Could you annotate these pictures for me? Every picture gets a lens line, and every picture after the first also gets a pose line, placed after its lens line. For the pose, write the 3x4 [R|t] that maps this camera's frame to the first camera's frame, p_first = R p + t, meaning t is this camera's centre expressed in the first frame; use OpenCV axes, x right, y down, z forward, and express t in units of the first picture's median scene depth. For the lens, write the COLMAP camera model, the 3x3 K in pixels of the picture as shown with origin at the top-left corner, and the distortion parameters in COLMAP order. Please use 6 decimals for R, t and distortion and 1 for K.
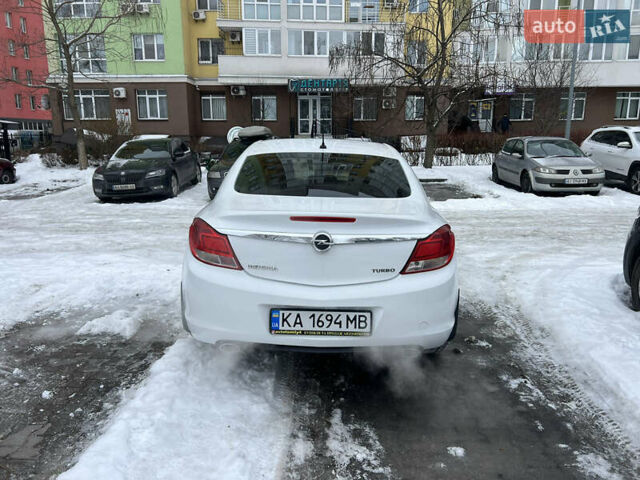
lens RADIAL K [[482.7, 0, 317.8], [0, 482.7, 239.0], [0, 0, 1]] dist [0.044241, -0.047294]
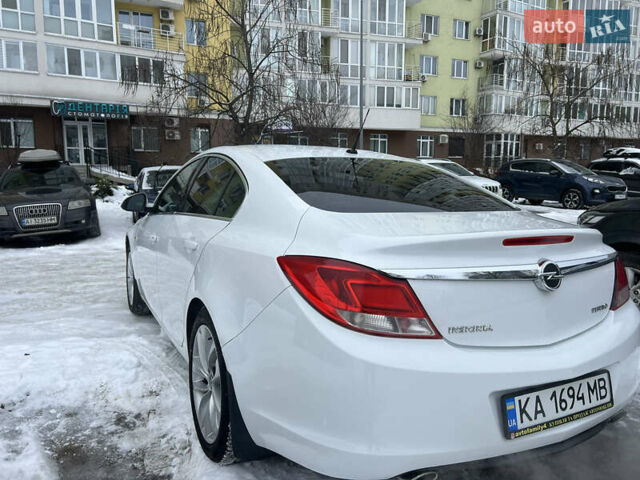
lens RADIAL K [[482.7, 0, 321.5], [0, 482.7, 241.2], [0, 0, 1]] dist [0.044241, -0.047294]
pose [[0.885259, -0.061745, 0.460981, -0.104632], [0.092746, 0.994678, -0.044878, -0.007208], [-0.455756, 0.082482, 0.886275, 0.105495]]
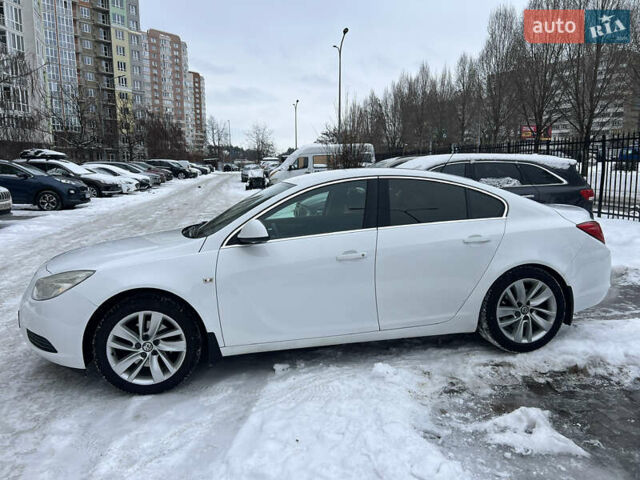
lens RADIAL K [[482.7, 0, 322.1], [0, 482.7, 239.4], [0, 0, 1]] dist [0.044241, -0.047294]
pose [[-0.198469, -0.139303, 0.970157, -0.308481], [0.205794, 0.961859, 0.180212, -0.085197], [-0.958258, 0.235419, -0.162231, 0.415425]]
